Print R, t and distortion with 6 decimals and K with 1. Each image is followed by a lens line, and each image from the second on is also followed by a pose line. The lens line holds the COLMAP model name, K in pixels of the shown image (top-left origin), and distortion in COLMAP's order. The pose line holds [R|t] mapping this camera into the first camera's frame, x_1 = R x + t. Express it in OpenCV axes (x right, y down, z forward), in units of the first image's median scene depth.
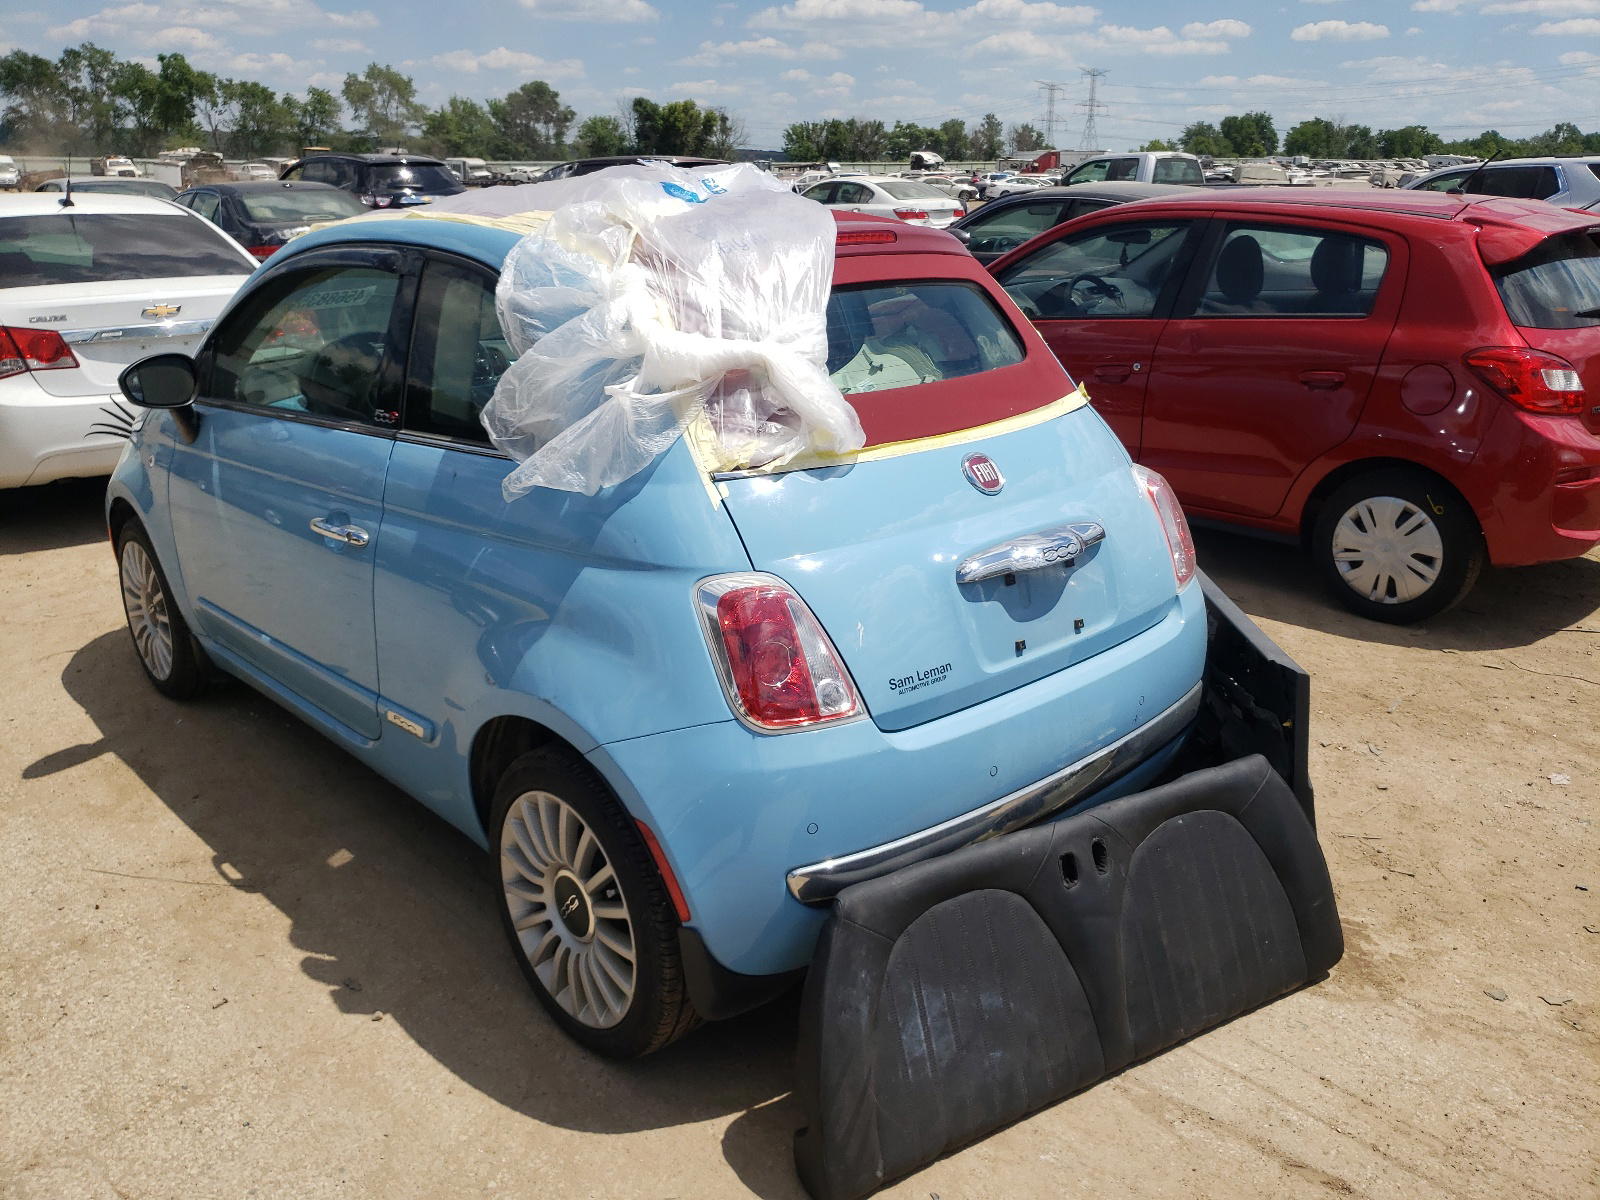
lens RADIAL K [[1232.4, 0, 790.5], [0, 1232.4, 605.5], [0, 0, 1]] dist [0.003265, 0.009762]
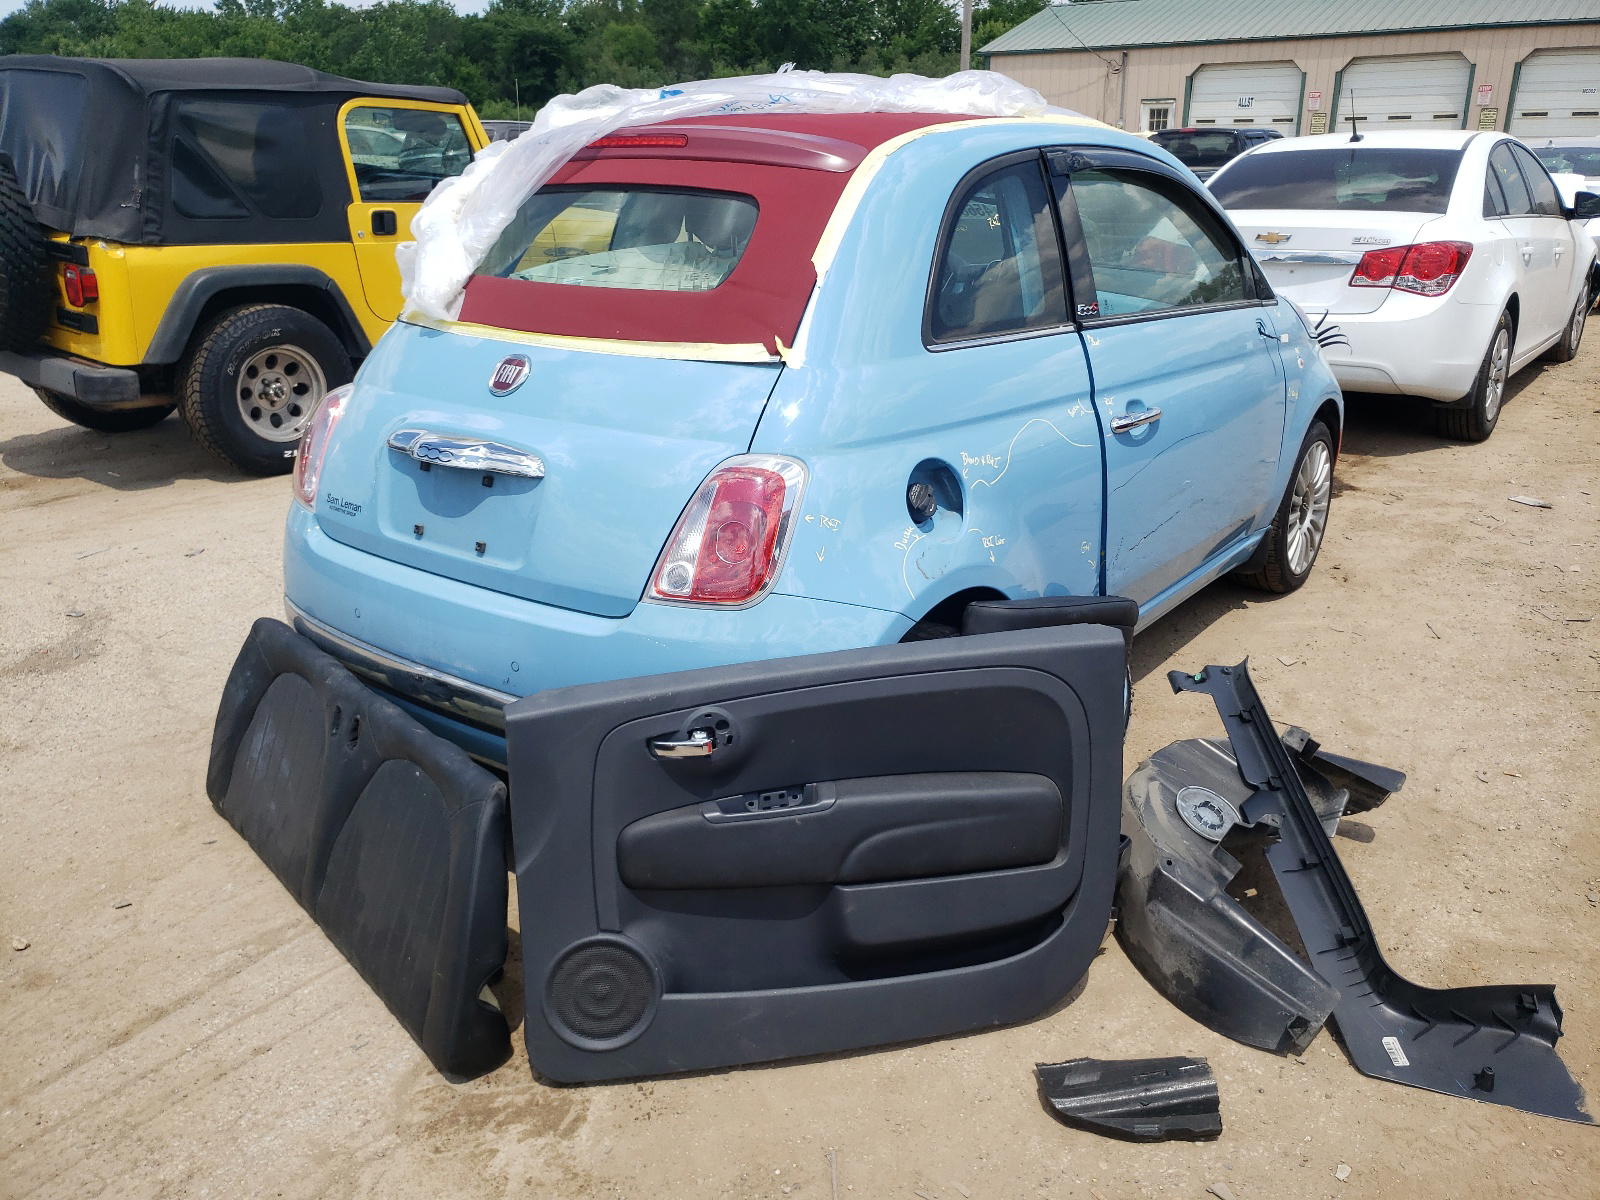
lens RADIAL K [[1232.4, 0, 790.5], [0, 1232.4, 605.5], [0, 0, 1]] dist [0.003265, 0.009762]
pose [[0.186186, 0.339220, -0.922098, 1.276927], [-0.309419, 0.910998, 0.272659, -0.302159], [0.932521, 0.234549, 0.274576, 1.061017]]
